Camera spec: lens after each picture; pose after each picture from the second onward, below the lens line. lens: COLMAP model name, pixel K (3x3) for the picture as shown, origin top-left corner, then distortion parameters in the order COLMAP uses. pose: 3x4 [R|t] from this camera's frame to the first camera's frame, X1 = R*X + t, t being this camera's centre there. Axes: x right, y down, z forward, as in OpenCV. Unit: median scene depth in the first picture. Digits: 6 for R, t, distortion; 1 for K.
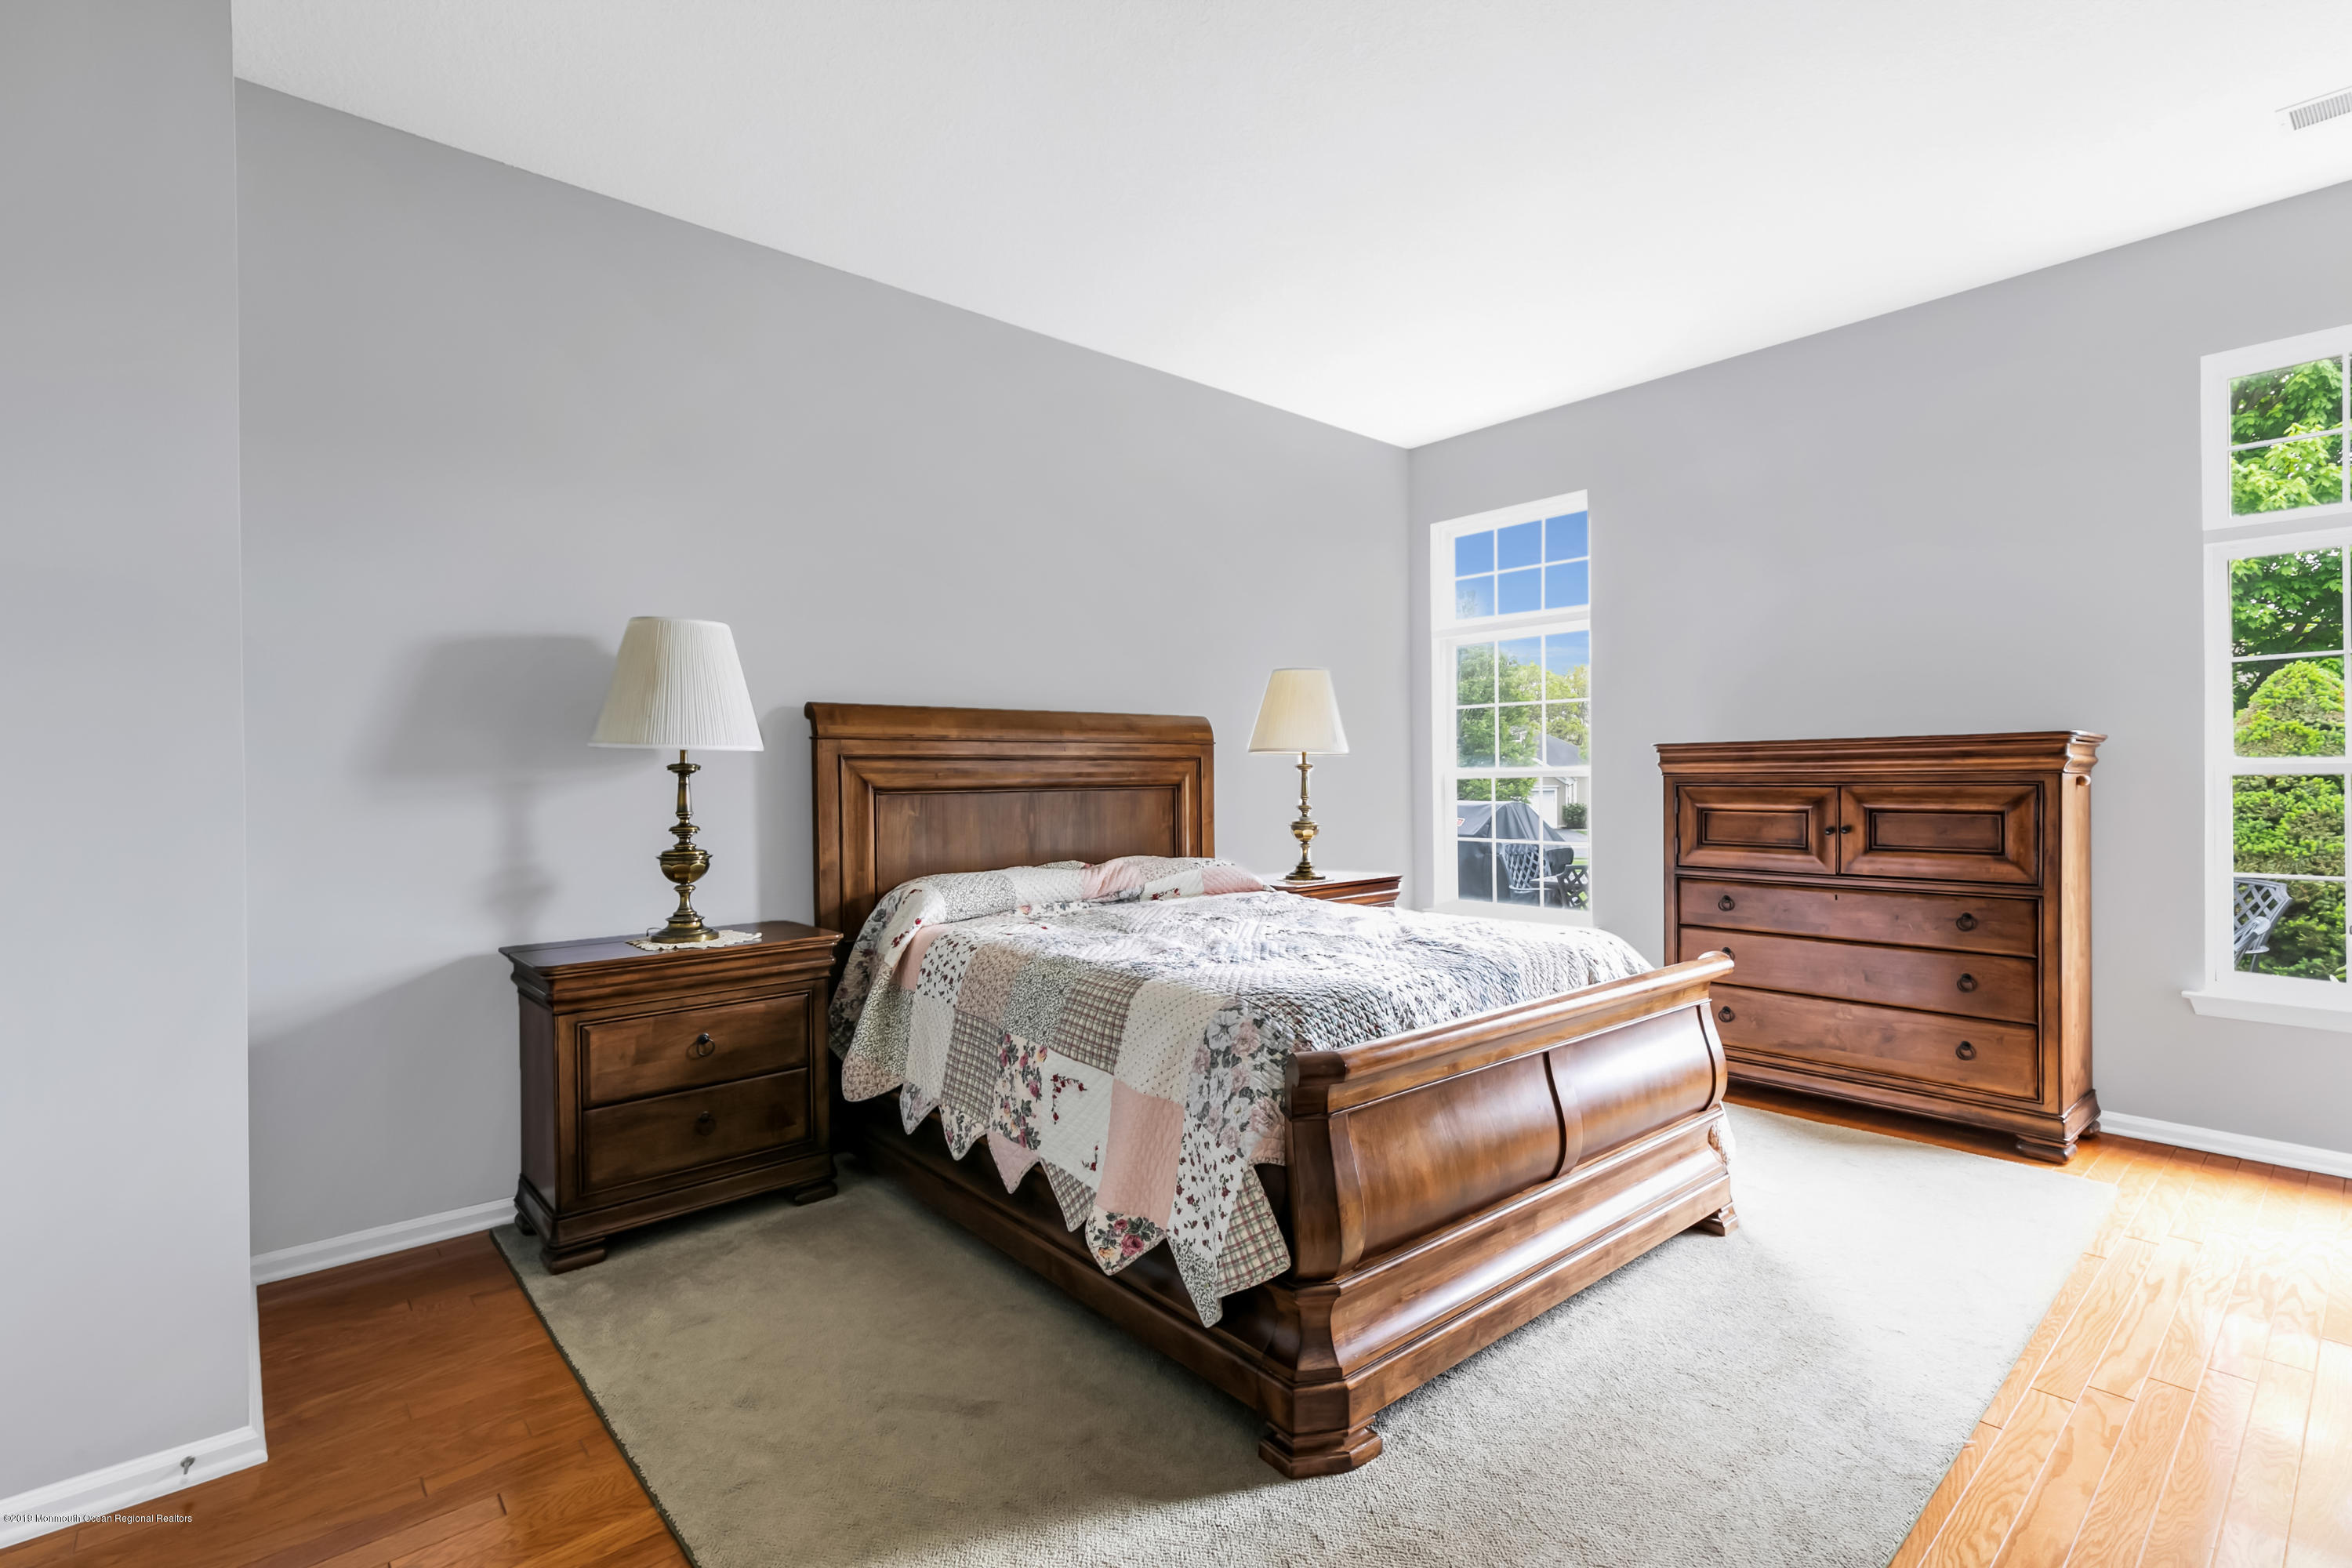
lens RADIAL K [[1100.6, 0, 1184.0], [0, 1100.6, 778.1], [0, 0, 1]] dist [-0.000713, -0.000087]
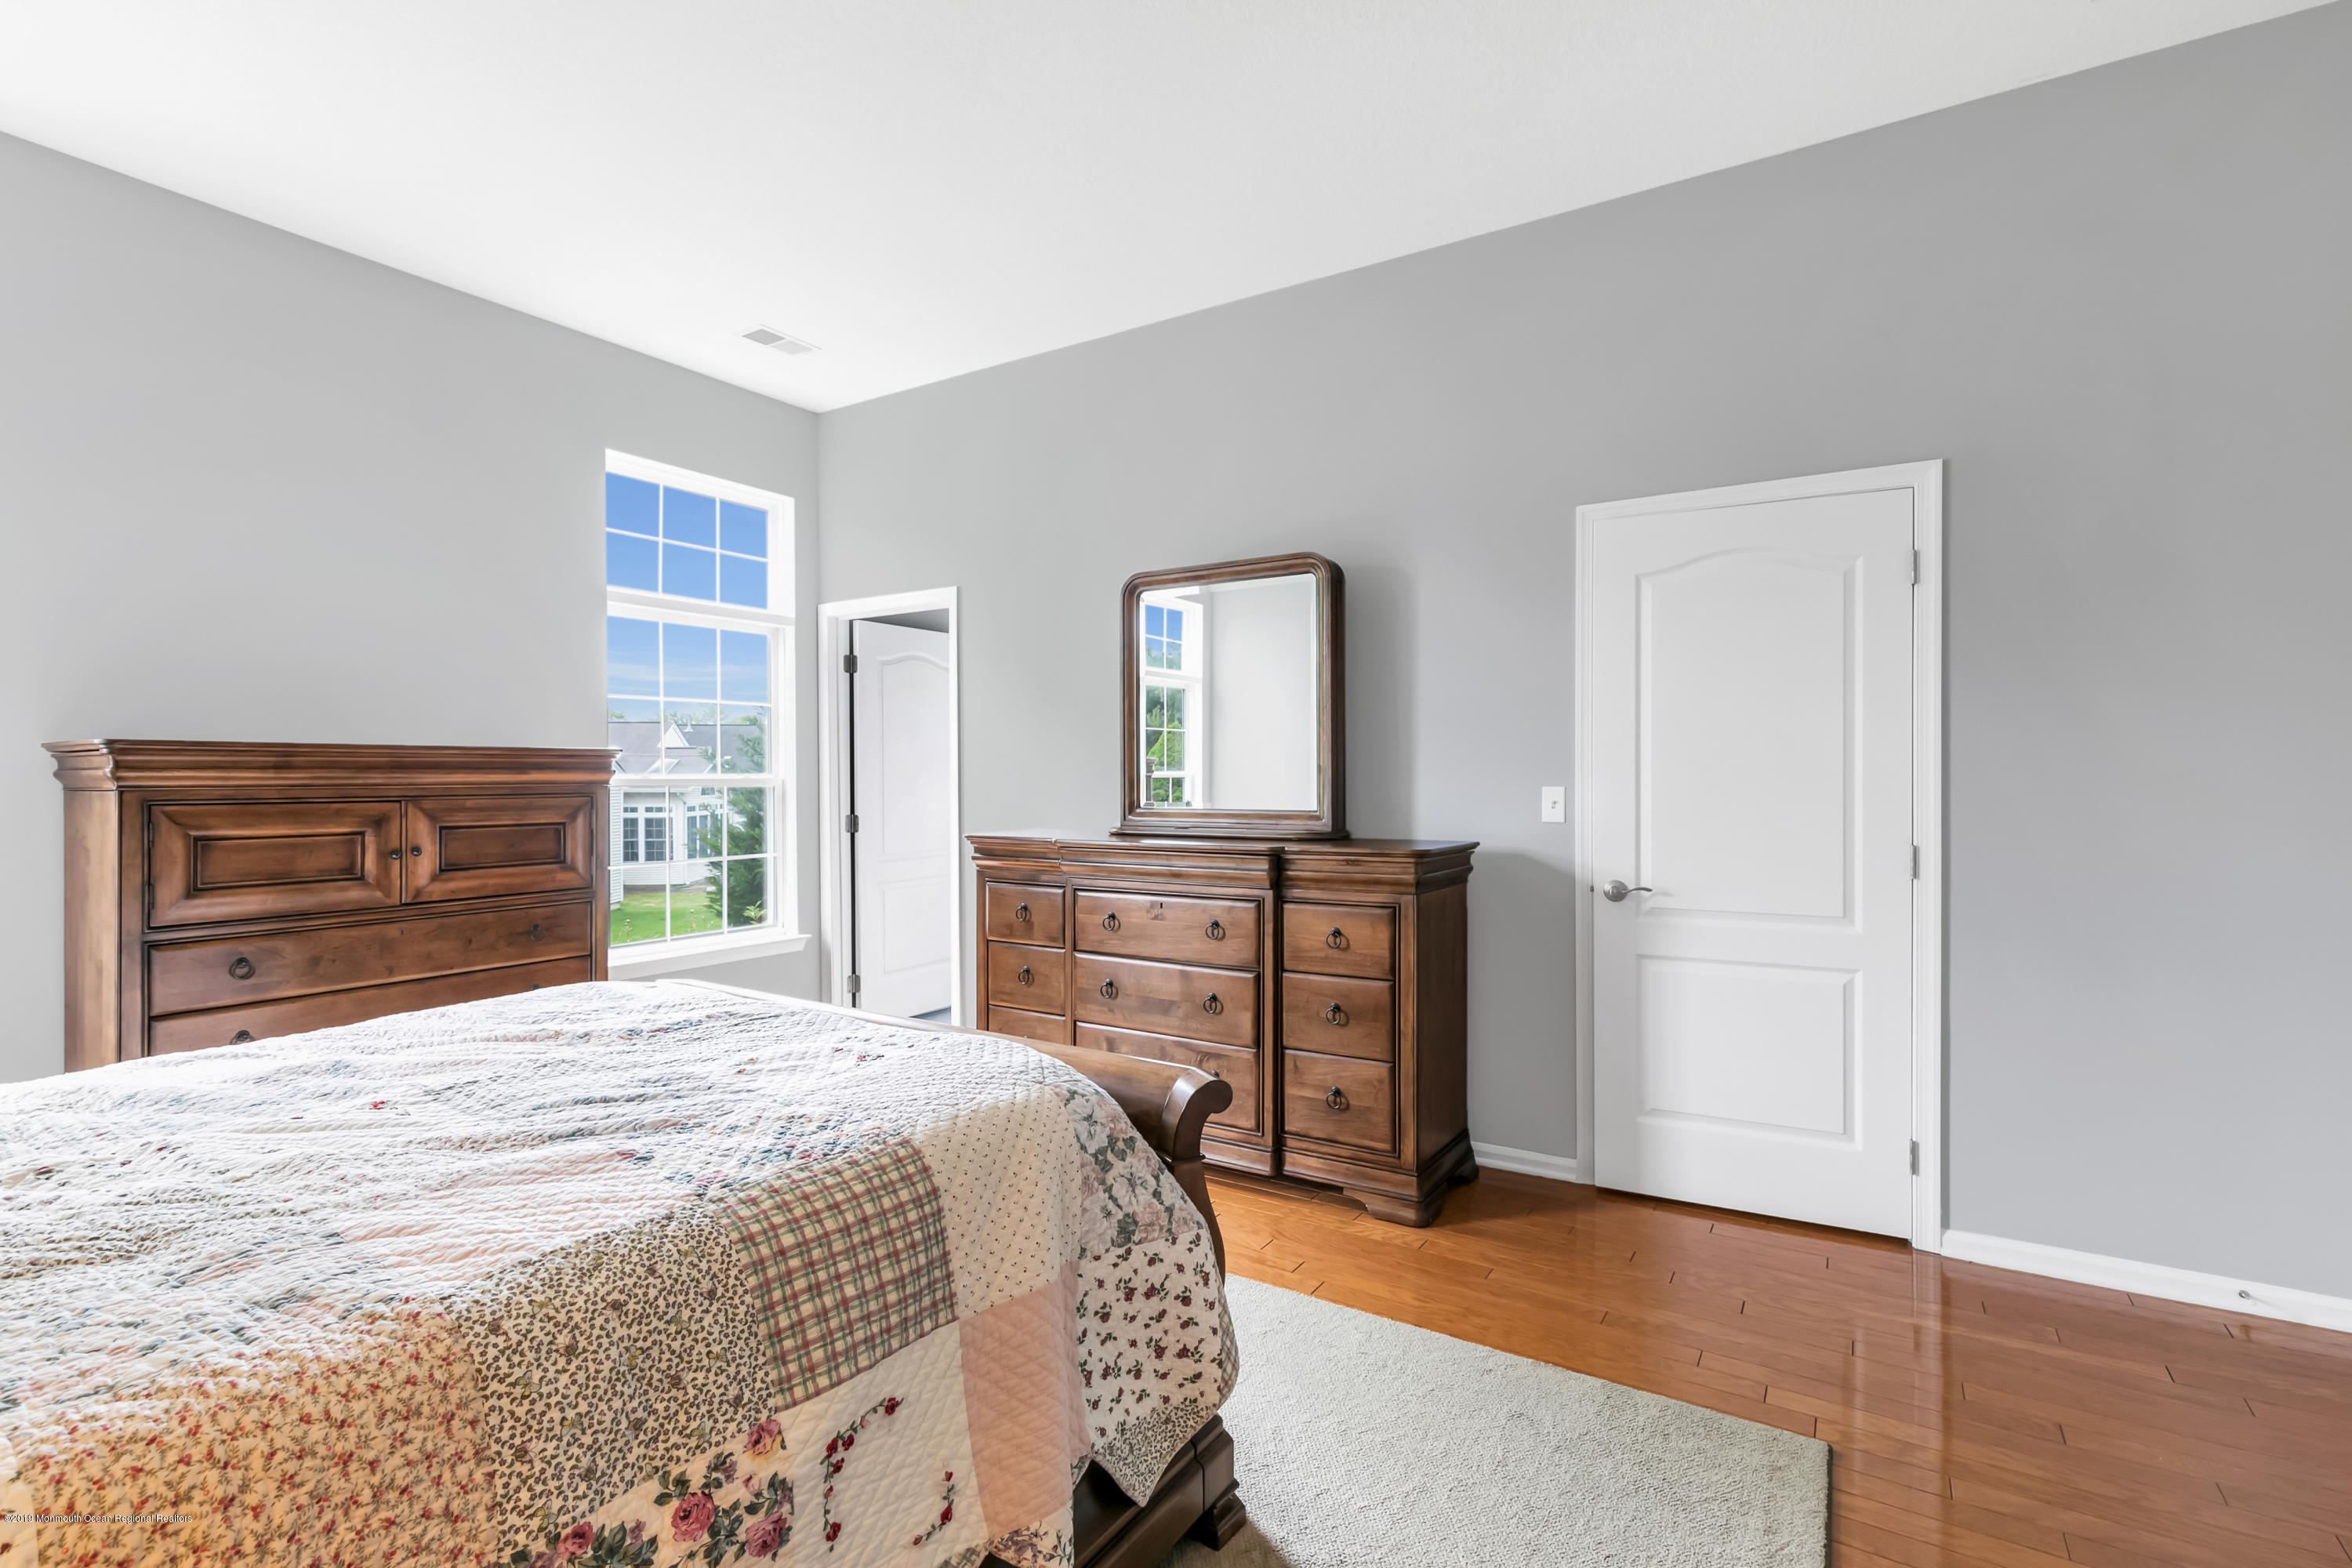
lens RADIAL K [[1100.6, 0, 1183.3], [0, 1100.6, 781.2], [0, 0, 1]] dist [-0.000713, -0.000087]
pose [[-0.304023, 0.005142, 0.952651, -0.458850], [0.010352, 0.999944, -0.002093, 0.000060], [-0.952609, 0.009226, -0.304059, 0.769755]]
